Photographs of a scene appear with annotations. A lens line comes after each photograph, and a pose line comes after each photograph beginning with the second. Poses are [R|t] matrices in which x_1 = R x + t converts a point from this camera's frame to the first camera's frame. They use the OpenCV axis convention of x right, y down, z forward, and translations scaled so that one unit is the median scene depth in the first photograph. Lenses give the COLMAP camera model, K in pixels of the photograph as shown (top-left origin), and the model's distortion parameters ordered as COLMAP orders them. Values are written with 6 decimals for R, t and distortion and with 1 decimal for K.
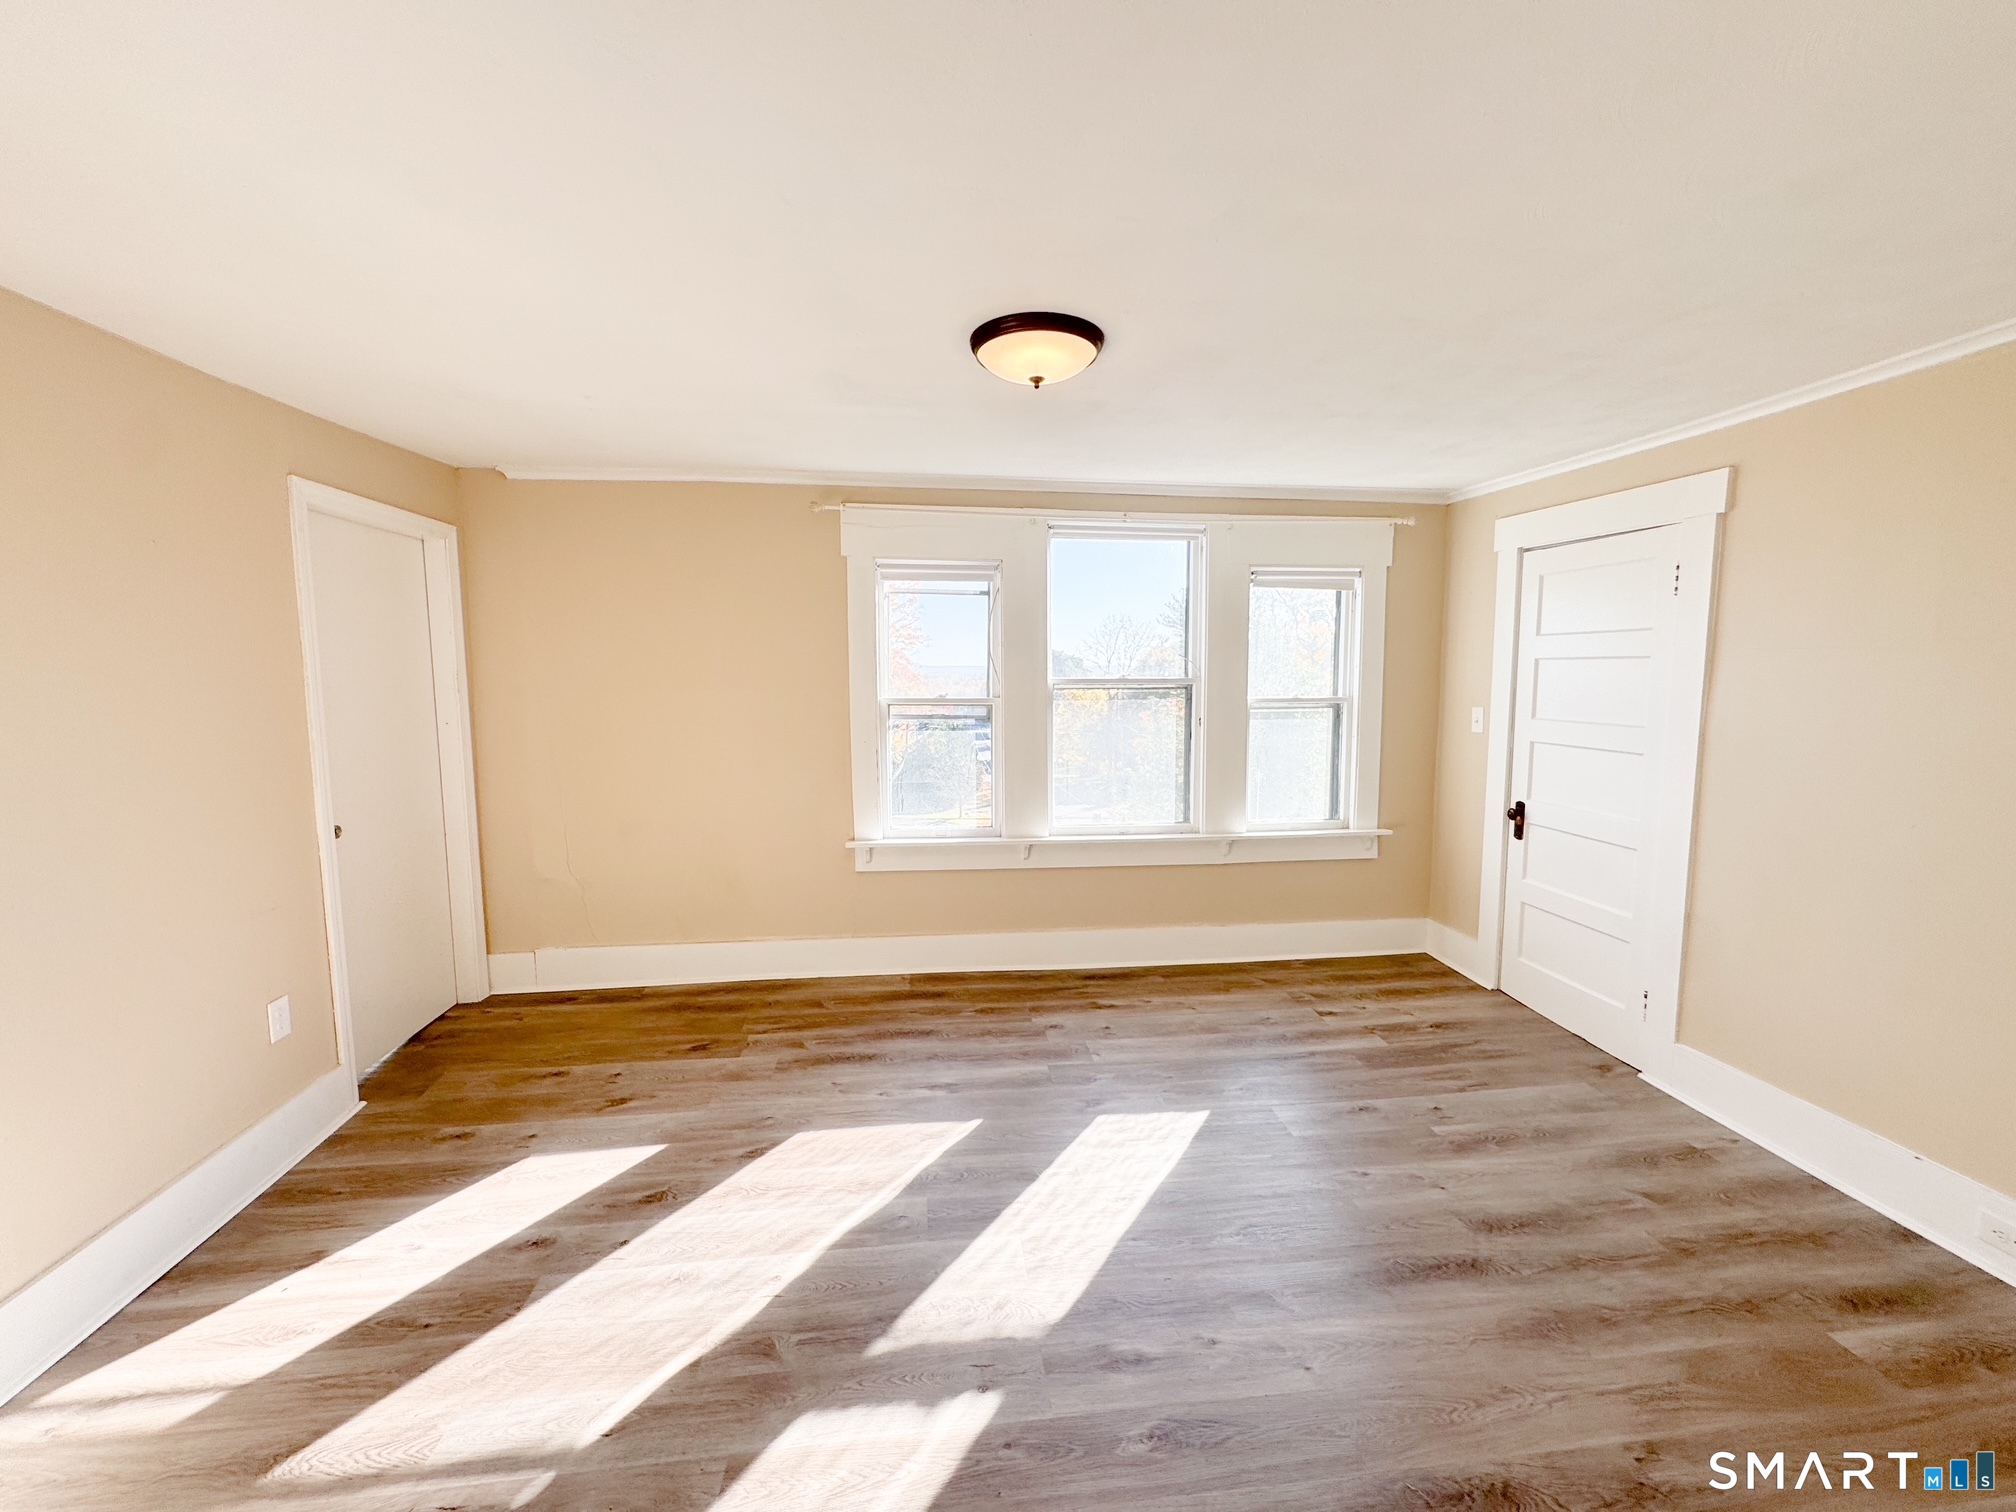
lens RADIAL K [[809.0, 0, 1008.0], [0, 809.0, 756.0], [0, 0, 1]] dist [-0.000752, -0.000298]
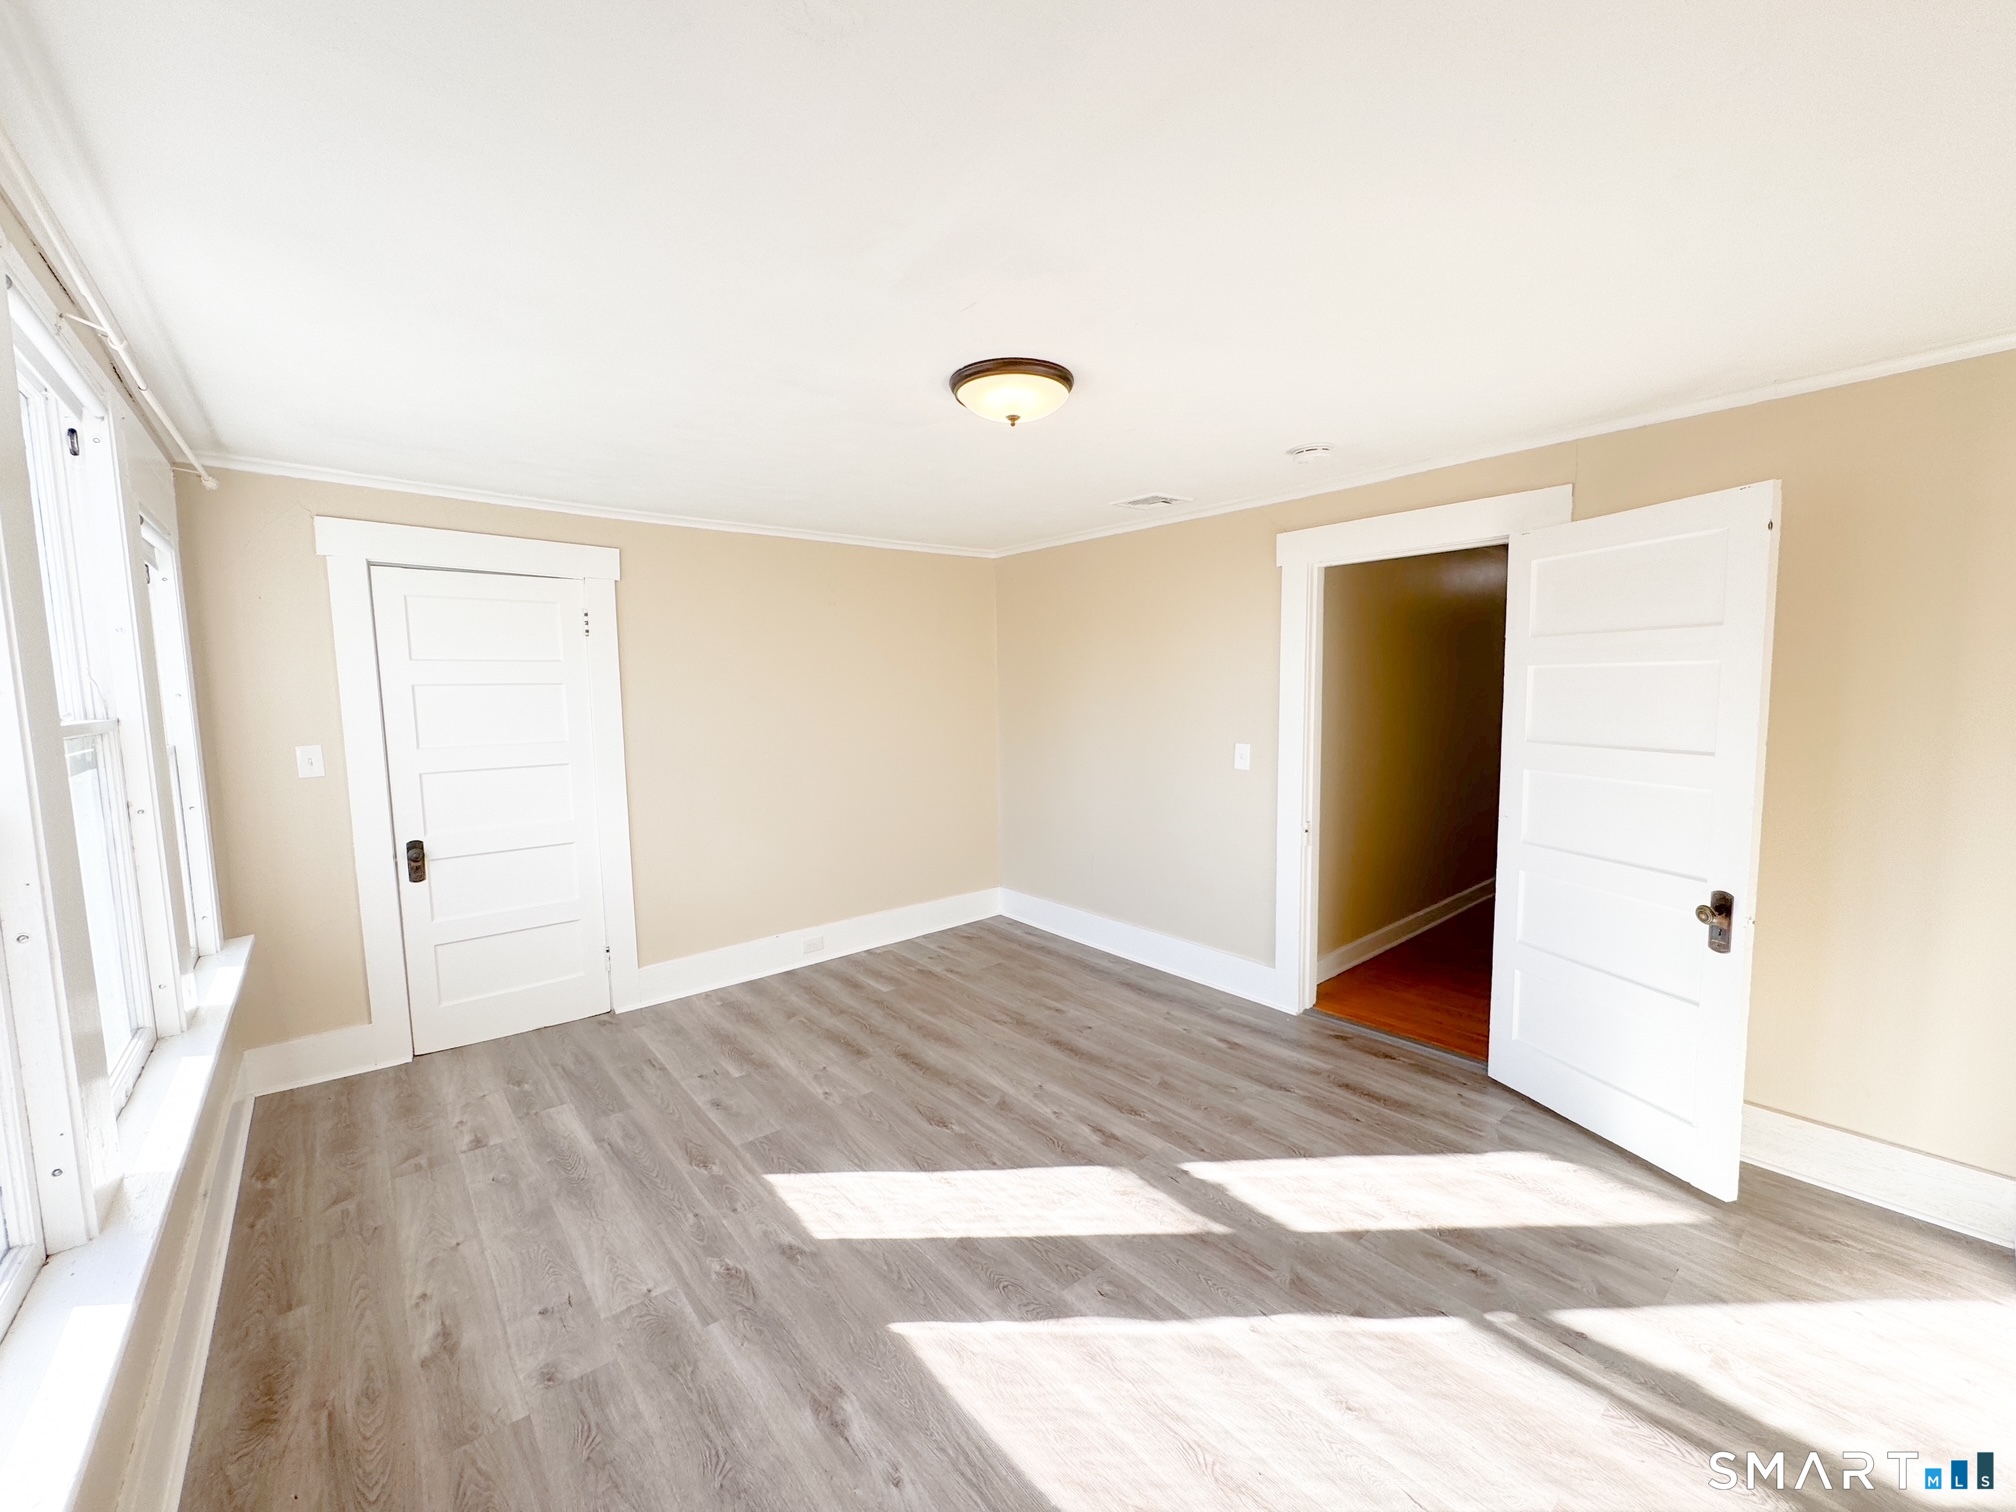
lens RADIAL K [[809.0, 0, 1008.0], [0, 809.0, 756.0], [0, 0, 1]] dist [-0.000752, -0.000298]
pose [[-0.552684, -0.060341, 0.831204, -0.699196], [0.104381, 0.984509, 0.140876, -0.138293], [-0.826828, 0.164622, -0.537824, 1.313897]]
